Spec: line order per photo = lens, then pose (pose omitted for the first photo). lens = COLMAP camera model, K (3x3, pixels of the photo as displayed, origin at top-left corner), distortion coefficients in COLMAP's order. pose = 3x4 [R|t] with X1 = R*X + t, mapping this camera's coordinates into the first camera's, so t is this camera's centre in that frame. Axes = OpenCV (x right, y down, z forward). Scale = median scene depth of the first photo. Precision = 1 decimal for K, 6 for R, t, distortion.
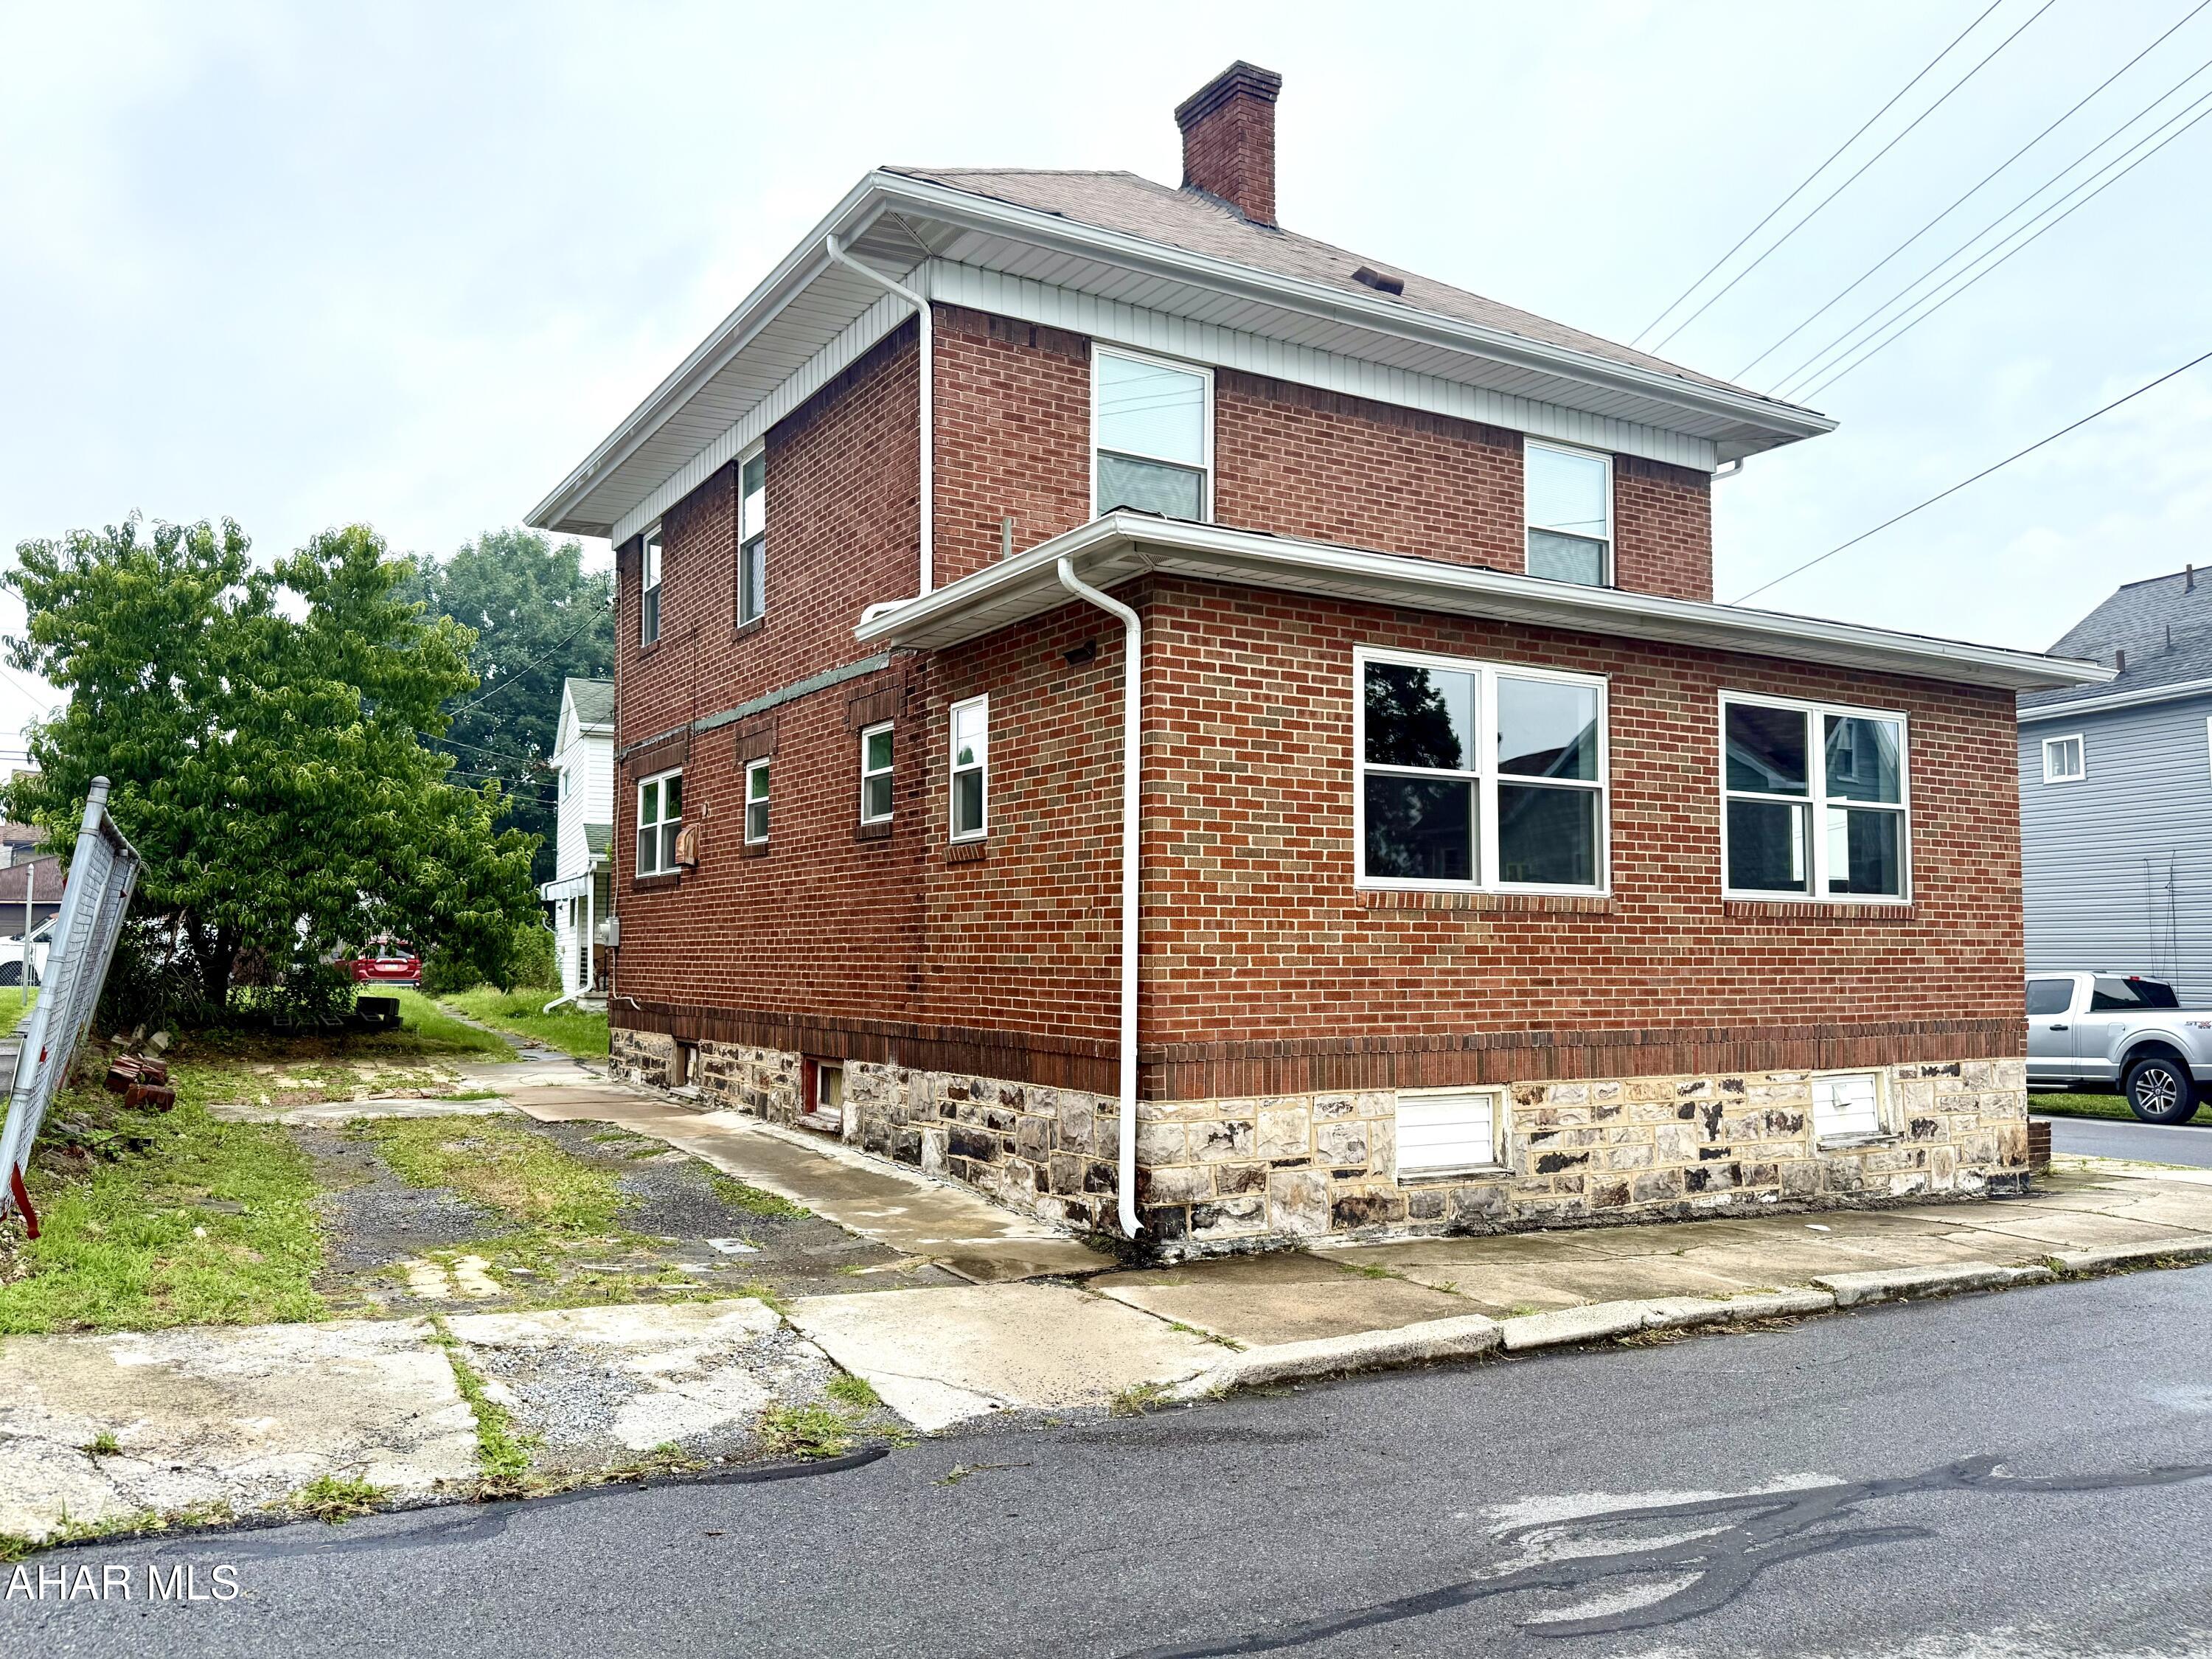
lens RADIAL K [[1662.3, 0, 1106.0], [0, 1662.3, 829.5], [0, 0, 1]] dist [0.116542, -0.240925]
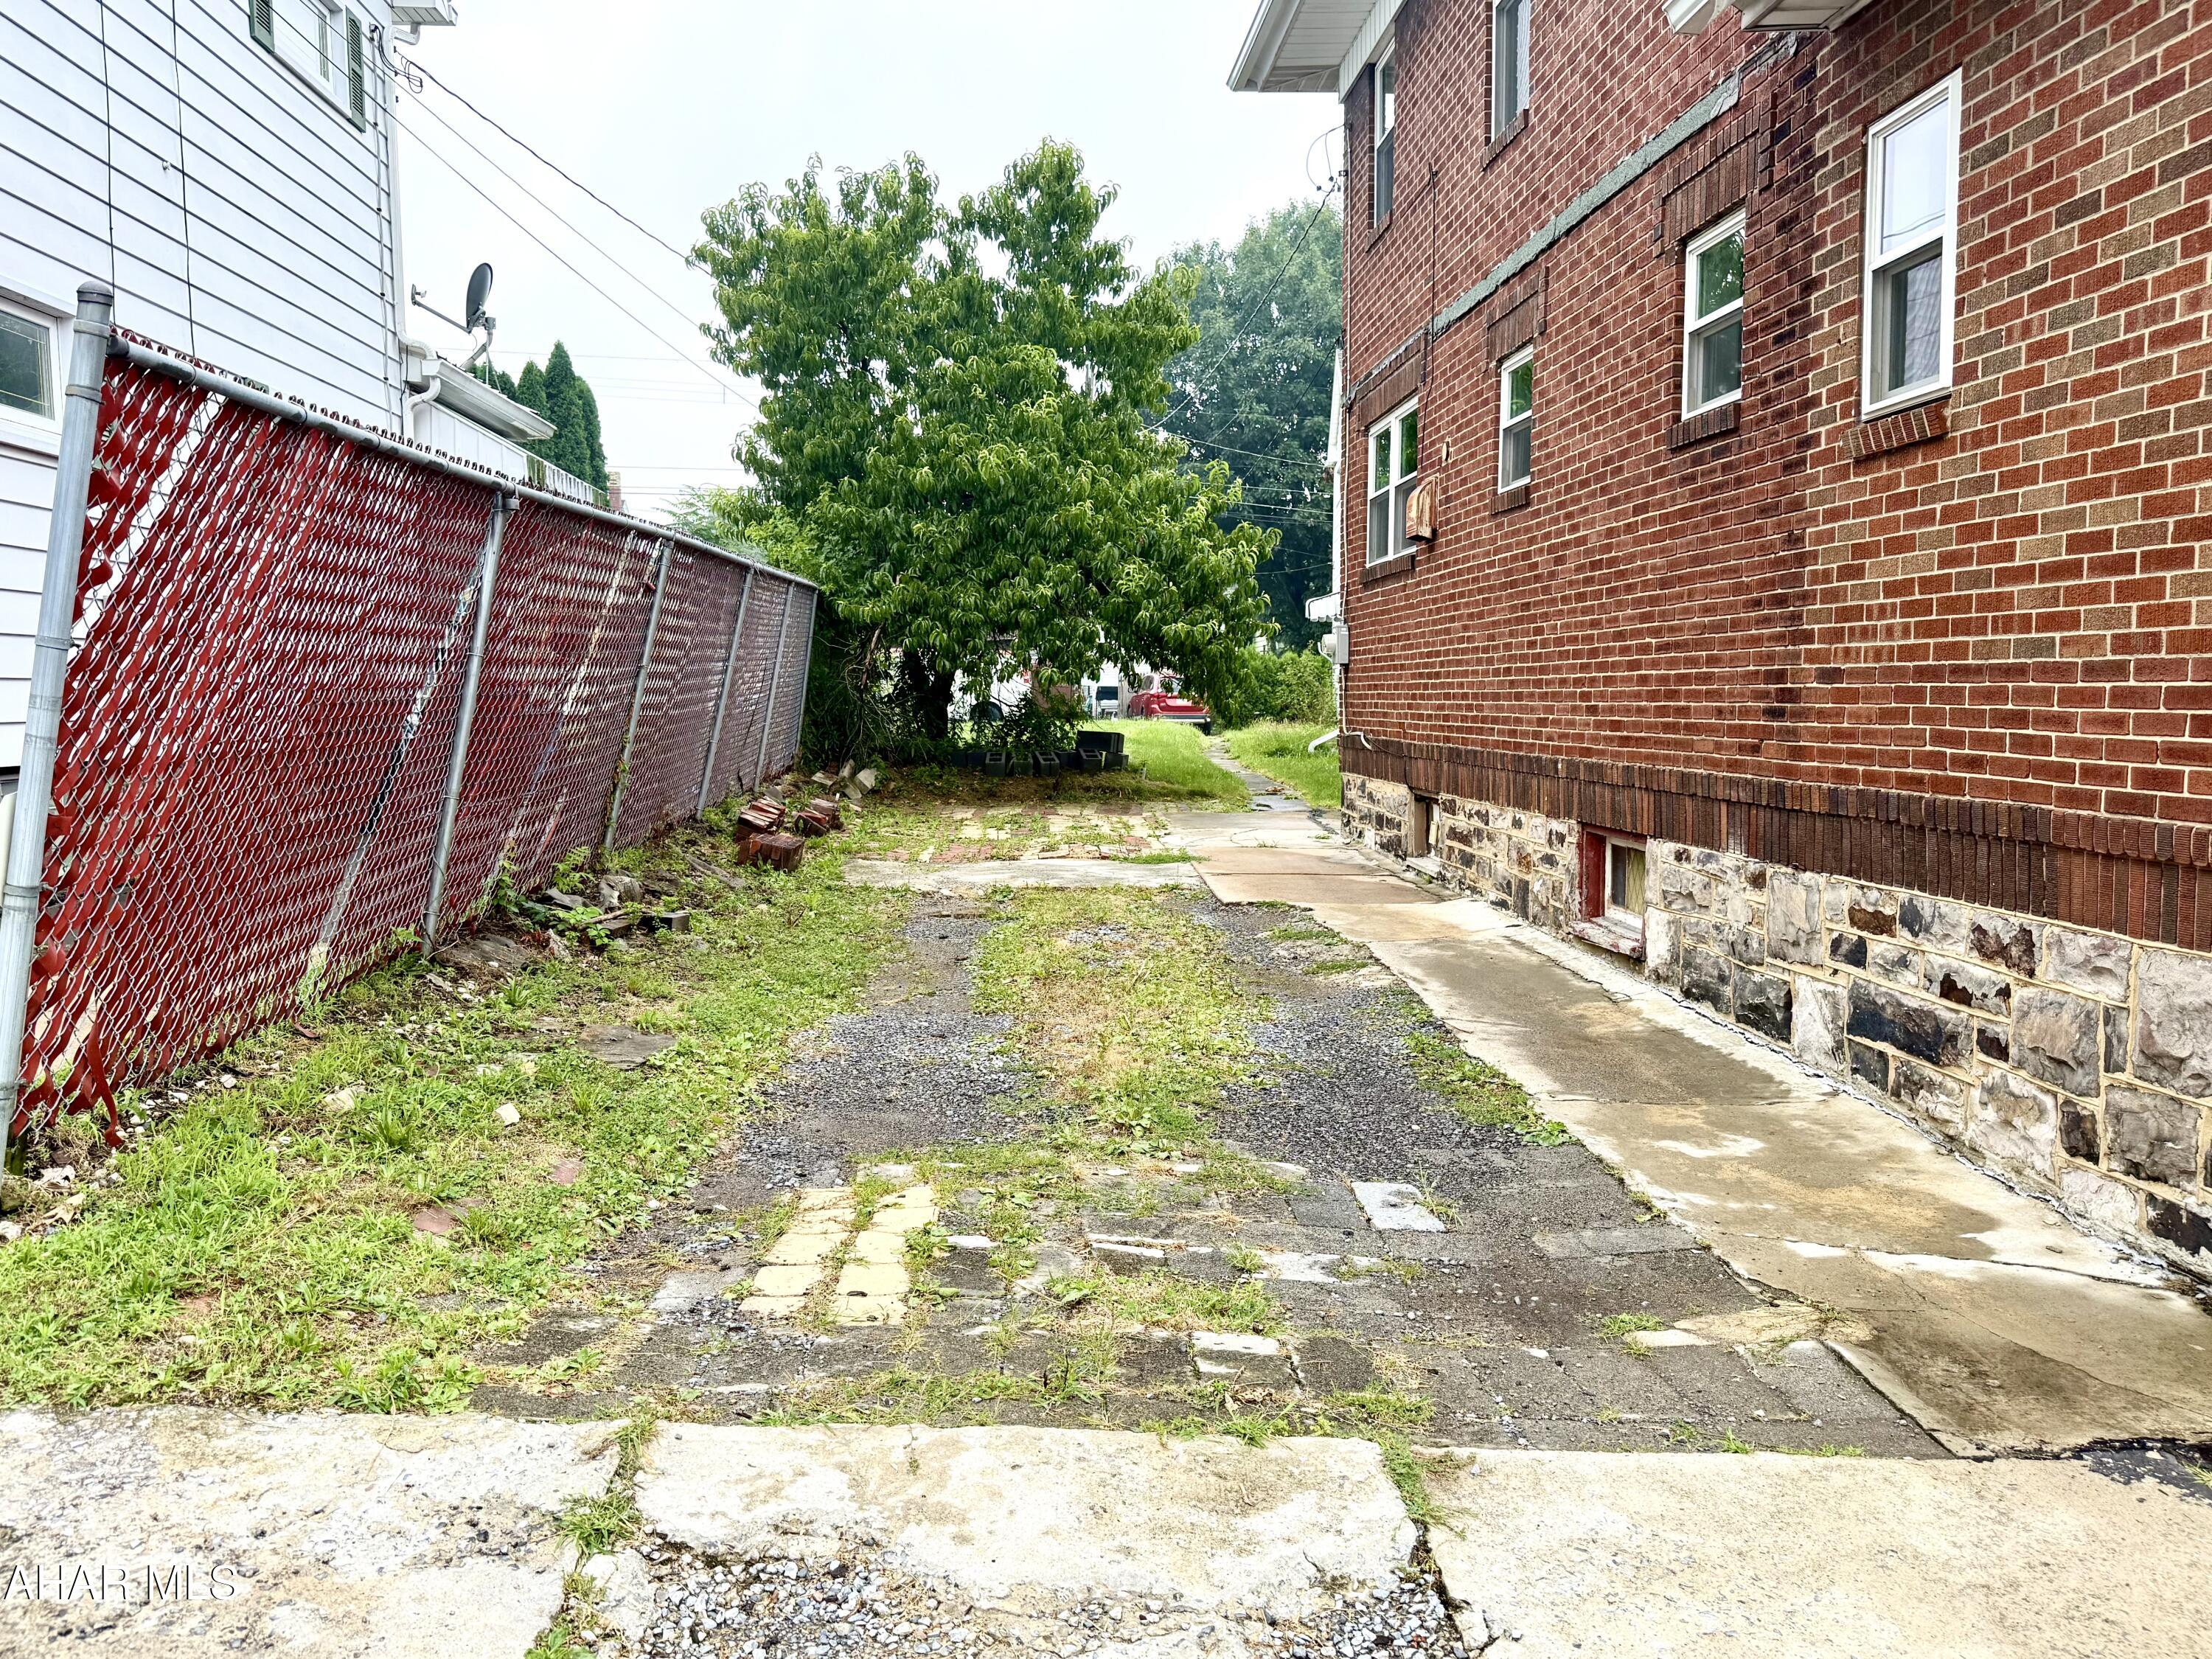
lens RADIAL K [[1768.7, 0, 1106.0], [0, 1768.7, 829.5], [0, 0, 1]] dist [0.191951, -0.377756]
pose [[0.891818, 0.028225, -0.451513, -0.040534], [0.040522, 0.989056, 0.141865, 0.036623], [0.450576, -0.144814, 0.880914, 0.346279]]
